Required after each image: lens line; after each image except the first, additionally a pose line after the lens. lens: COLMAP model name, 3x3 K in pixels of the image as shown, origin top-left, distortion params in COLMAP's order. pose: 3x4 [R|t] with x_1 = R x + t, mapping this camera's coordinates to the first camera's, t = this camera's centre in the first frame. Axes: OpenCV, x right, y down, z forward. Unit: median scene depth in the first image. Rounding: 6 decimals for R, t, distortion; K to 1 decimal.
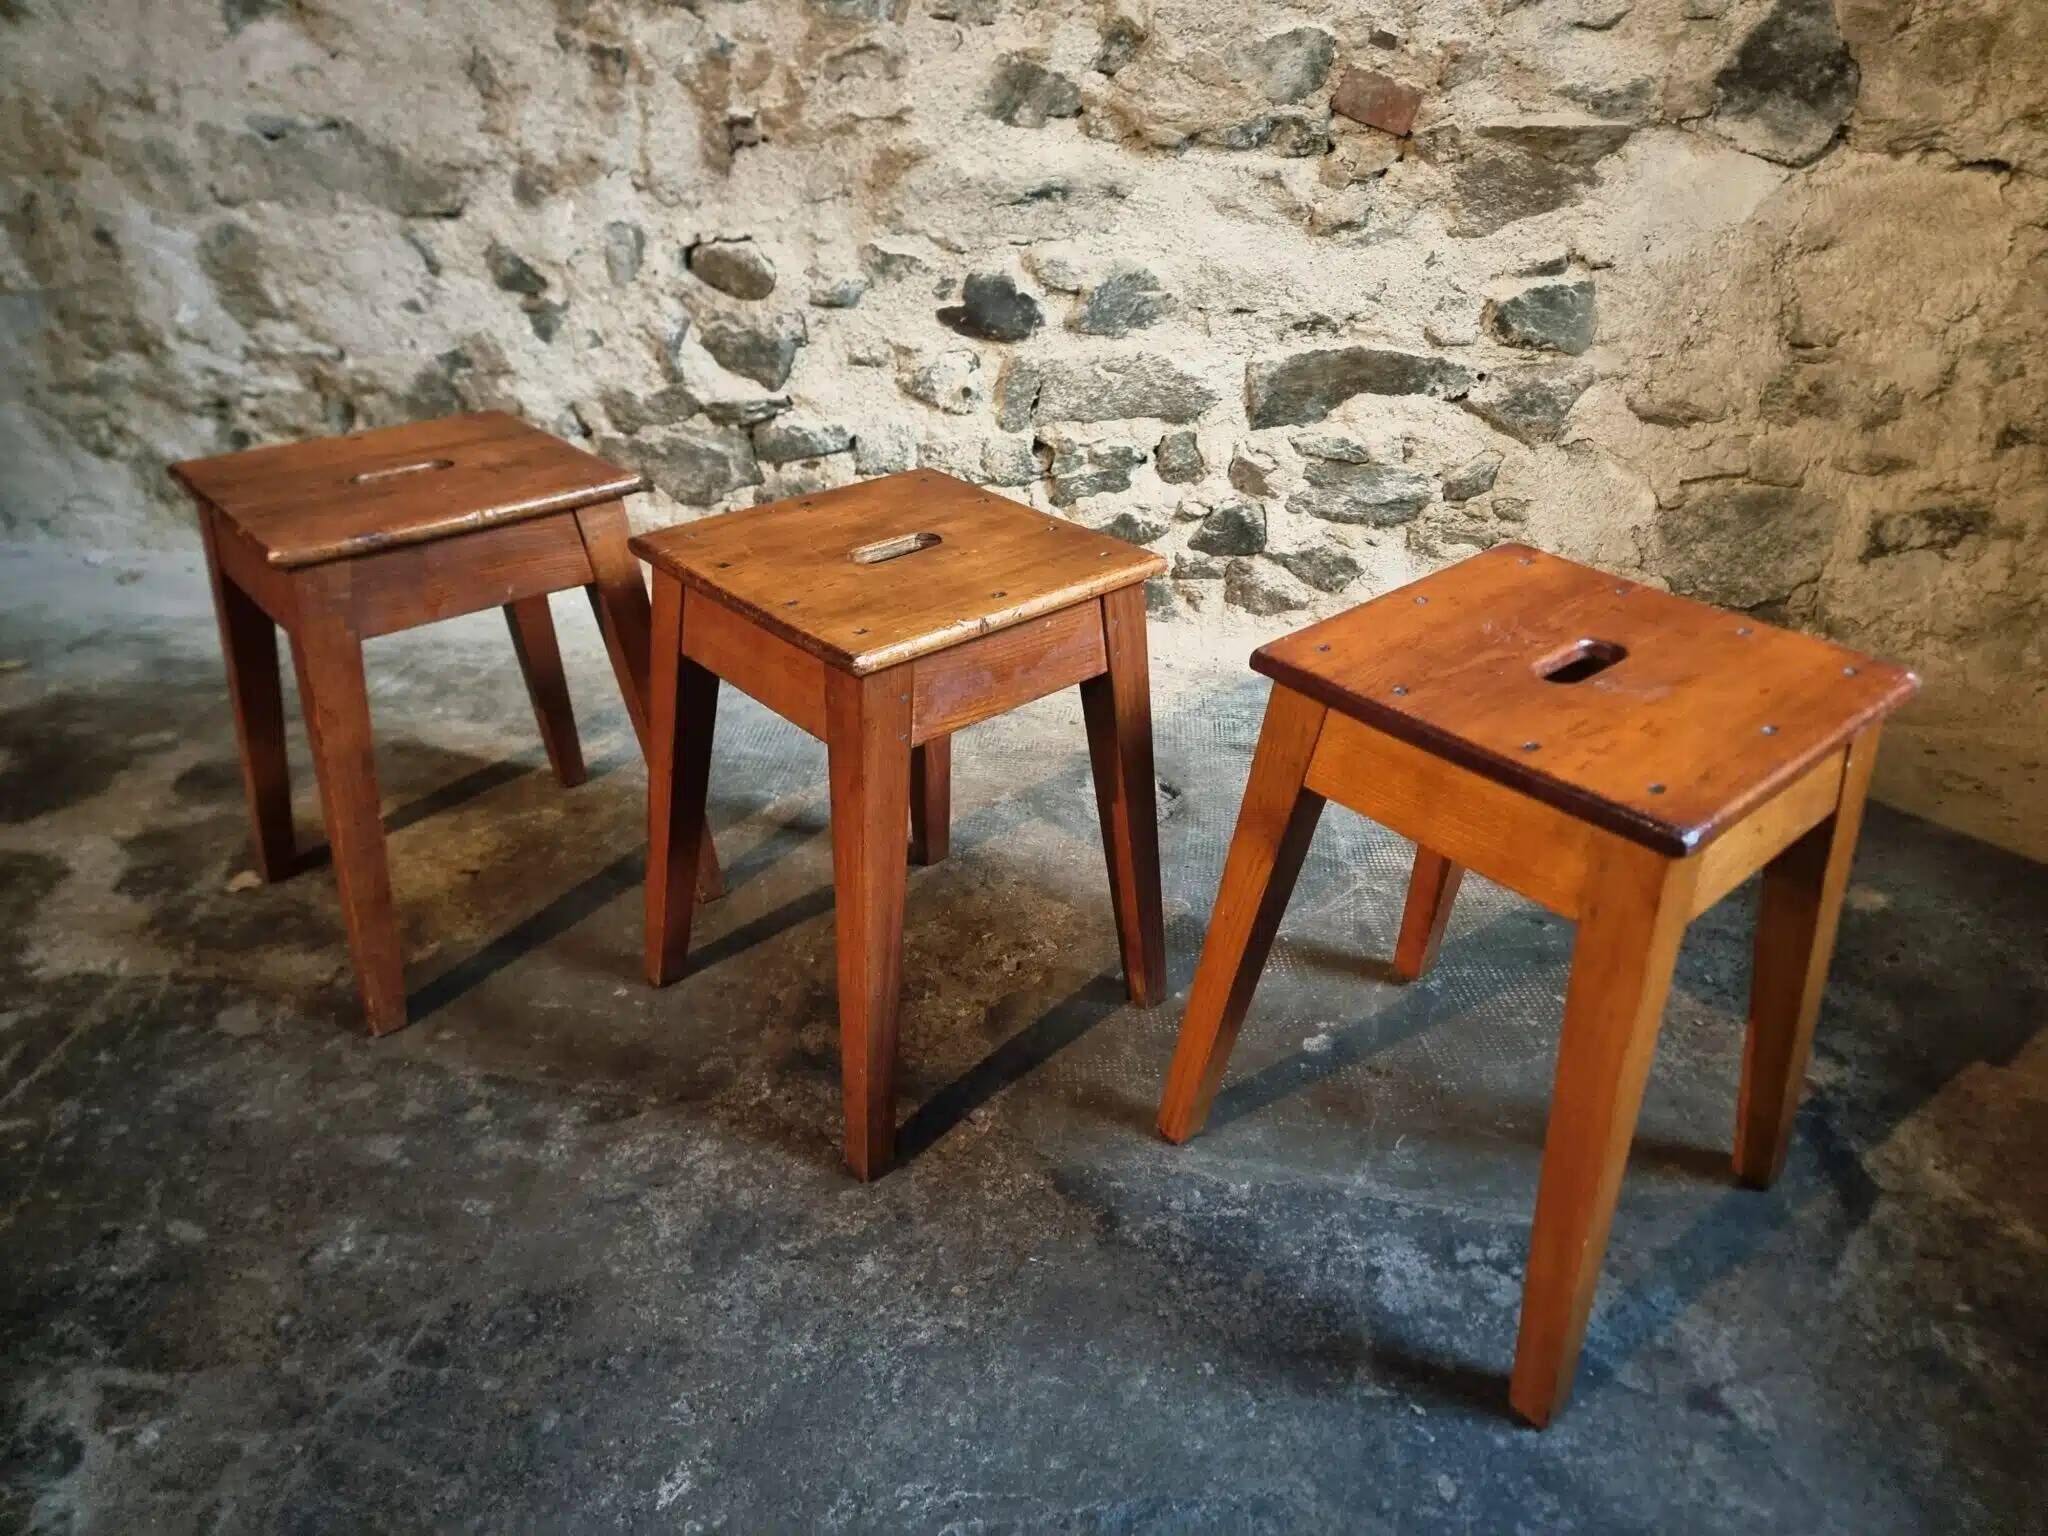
lens RADIAL K [[1436.1, 0, 1023.9], [0, 1436.1, 768.8], [0, 0, 1]] dist [0.063468, -0.057956]
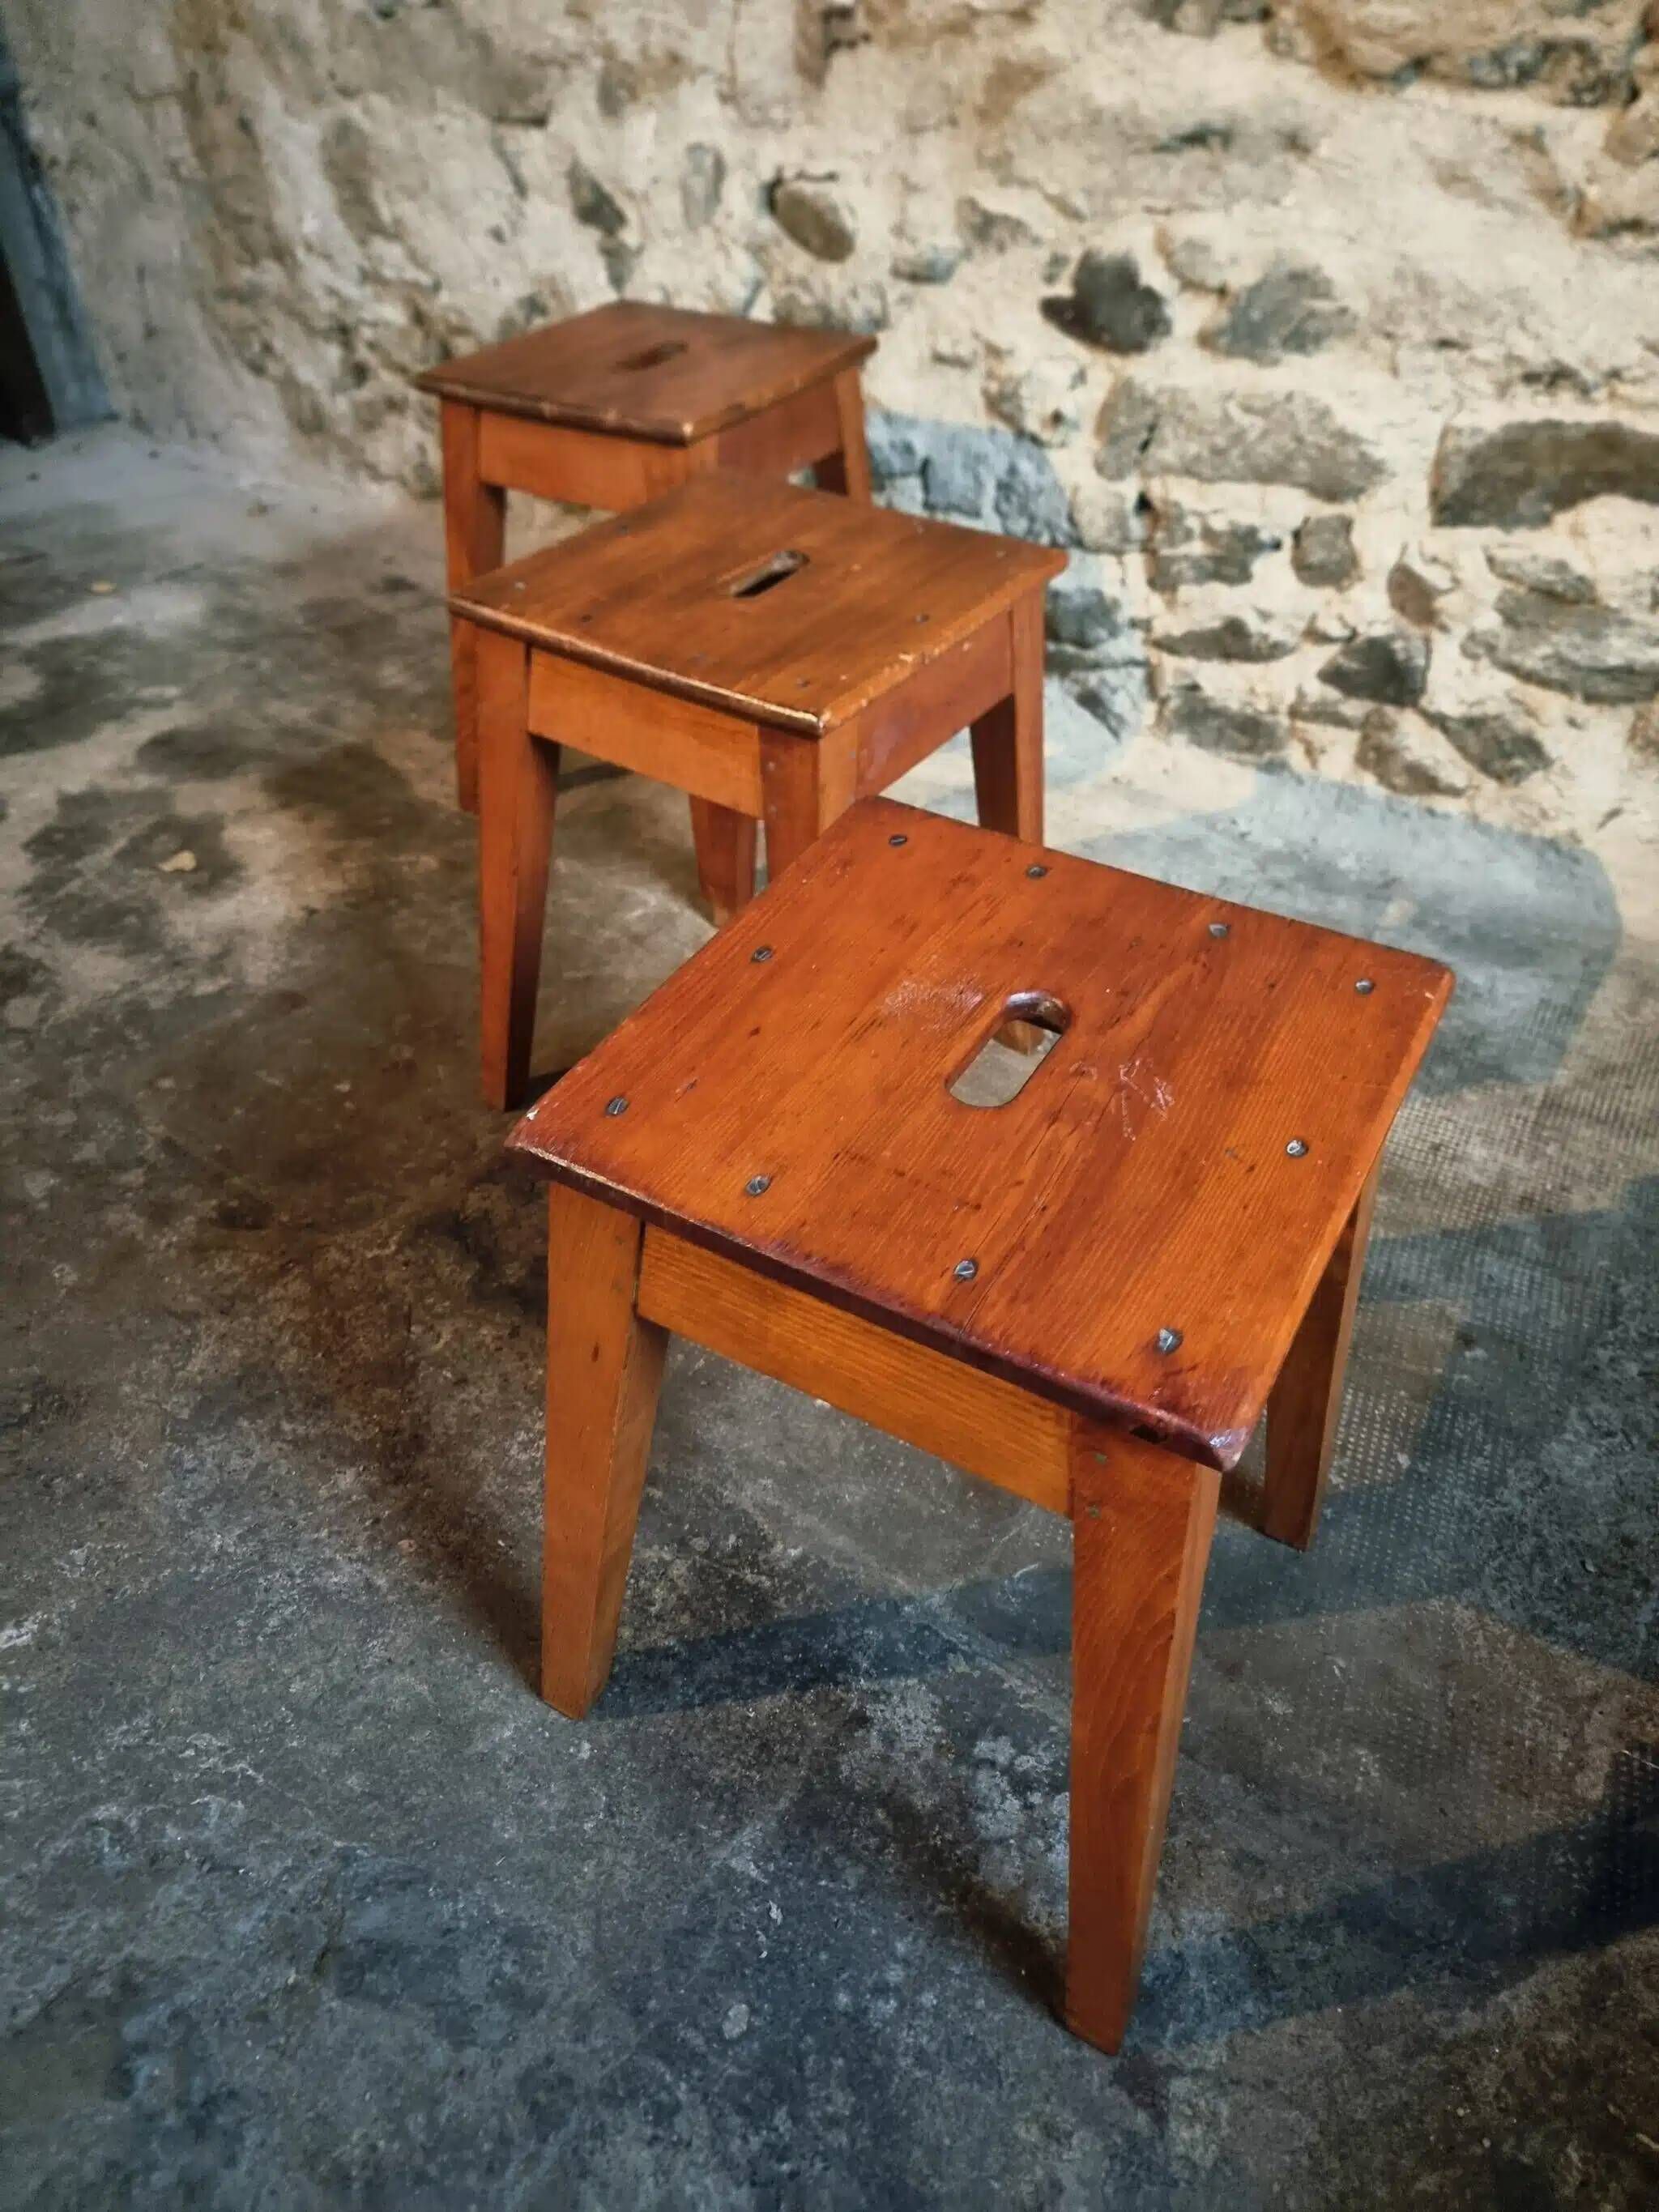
lens RADIAL K [[1571.5, 0, 799.9], [0, 1571.5, 1105.2], [0, 0, 1]] dist [0.061171, -0.061495]
pose [[0.891626, 0.279033, -0.356573, 0.241467], [-0.201388, 0.949746, 0.239636, -0.094570], [0.405520, -0.141856, 0.903012, 0.149842]]
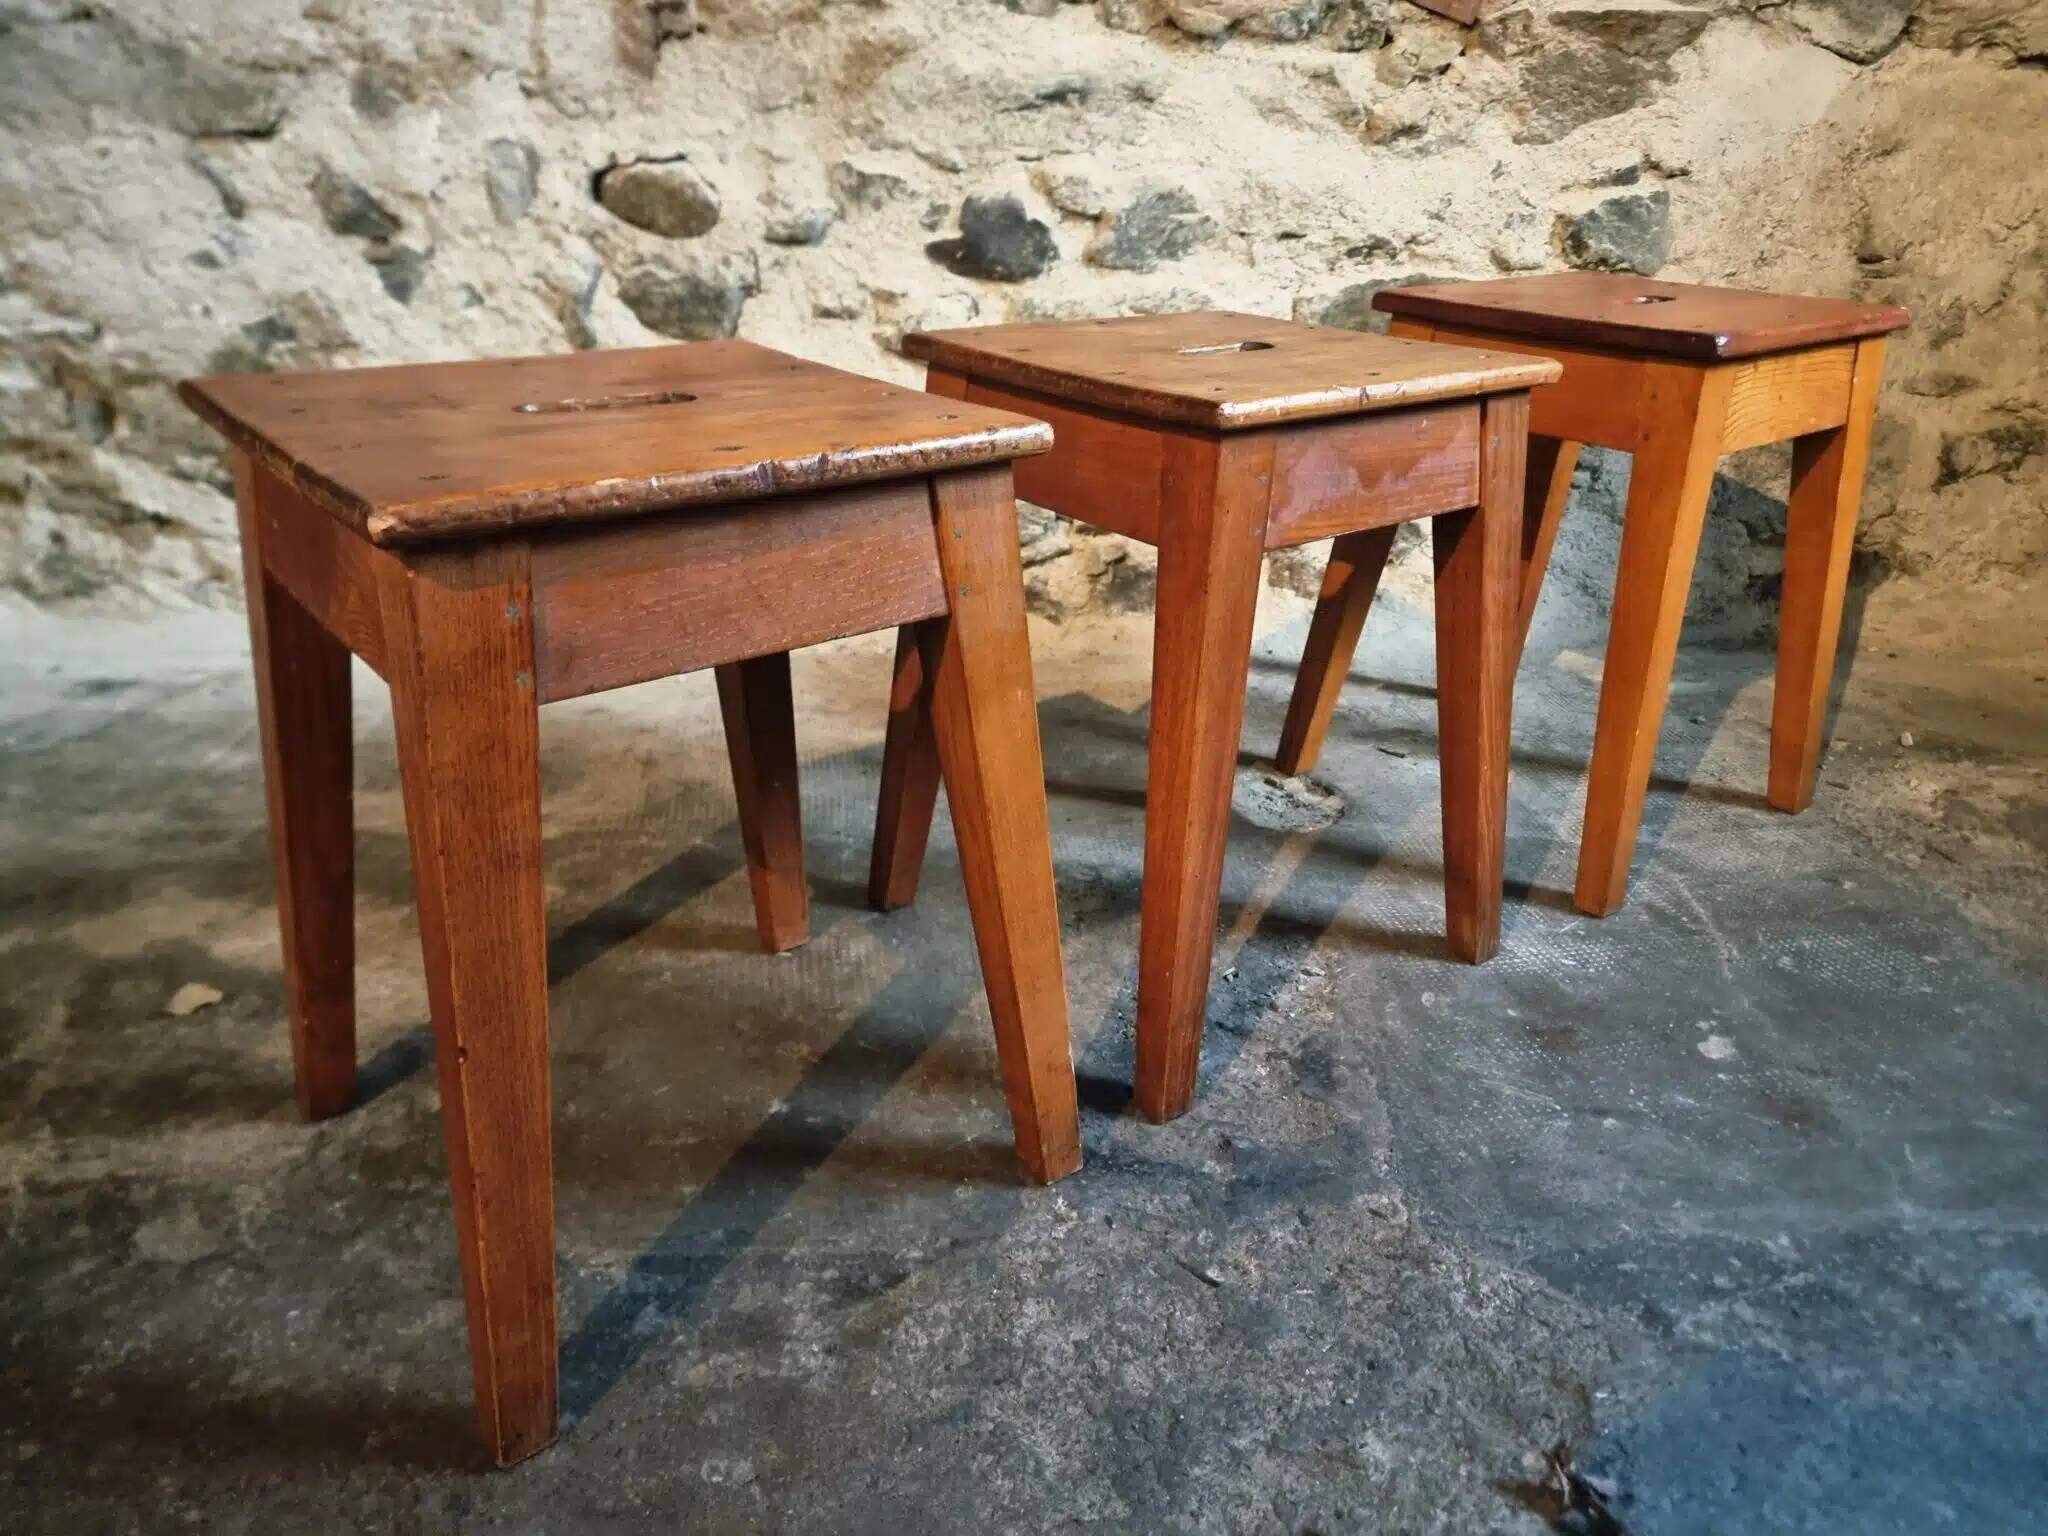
lens RADIAL K [[1441.6, 0, 1039.7], [0, 1441.6, 794.6], [0, 0, 1]] dist [0.051388, -0.043850]
pose [[0.971006, -0.092394, 0.220479, -0.210017], [0.106013, 0.993070, -0.050734, 0.039529], [-0.214263, 0.072636, 0.974071, 0.214272]]
